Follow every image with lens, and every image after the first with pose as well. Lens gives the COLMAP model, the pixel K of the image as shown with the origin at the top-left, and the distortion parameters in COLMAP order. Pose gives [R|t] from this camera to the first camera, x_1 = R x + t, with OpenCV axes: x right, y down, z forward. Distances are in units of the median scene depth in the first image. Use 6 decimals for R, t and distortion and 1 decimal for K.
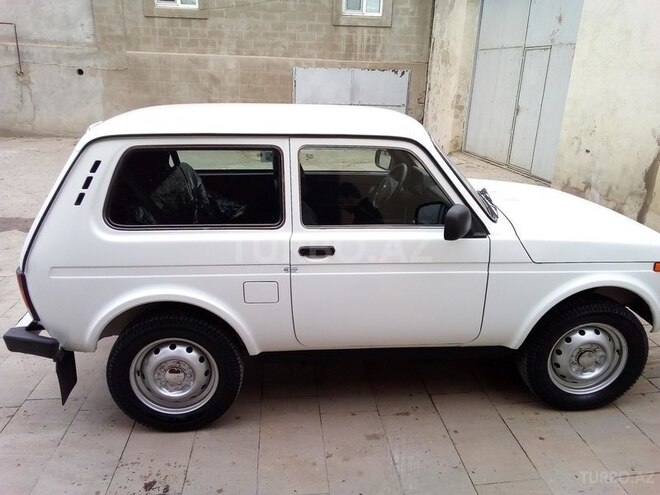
lens RADIAL K [[502.7, 0, 328.3], [0, 502.7, 245.5], [0, 0, 1]] dist [0.005749, -0.000482]
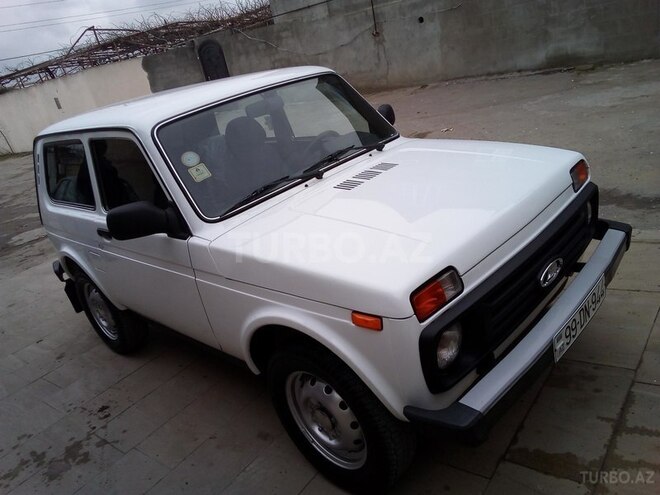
lens RADIAL K [[502.7, 0, 329.3], [0, 502.7, 251.4], [0, 0, 1]] dist [0.005749, -0.000482]
pose [[0.703615, 0.092046, -0.704594, 0.277895], [0.009096, 0.990327, 0.138457, -0.029621], [0.710523, -0.103829, 0.695972, 0.164731]]
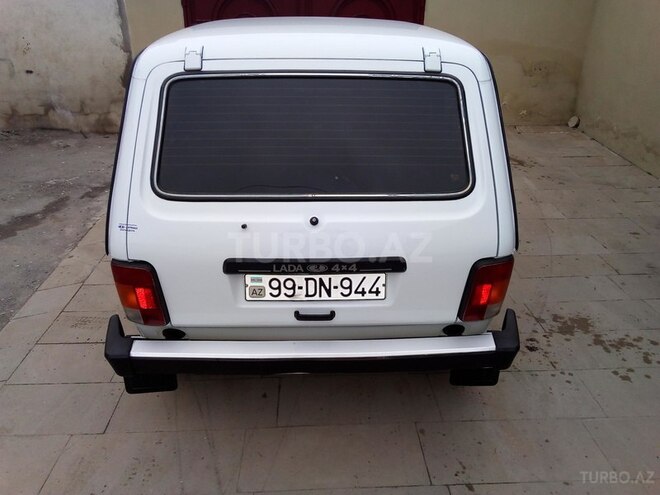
lens RADIAL K [[502.7, 0, 329.9], [0, 502.7, 246.7], [0, 0, 1]] dist [0.005749, -0.000482]
pose [[0.062898, -0.454796, 0.888372, -0.408894], [0.314588, 0.853791, 0.414820, -0.115901], [-0.947142, 0.253380, 0.196775, 0.347930]]
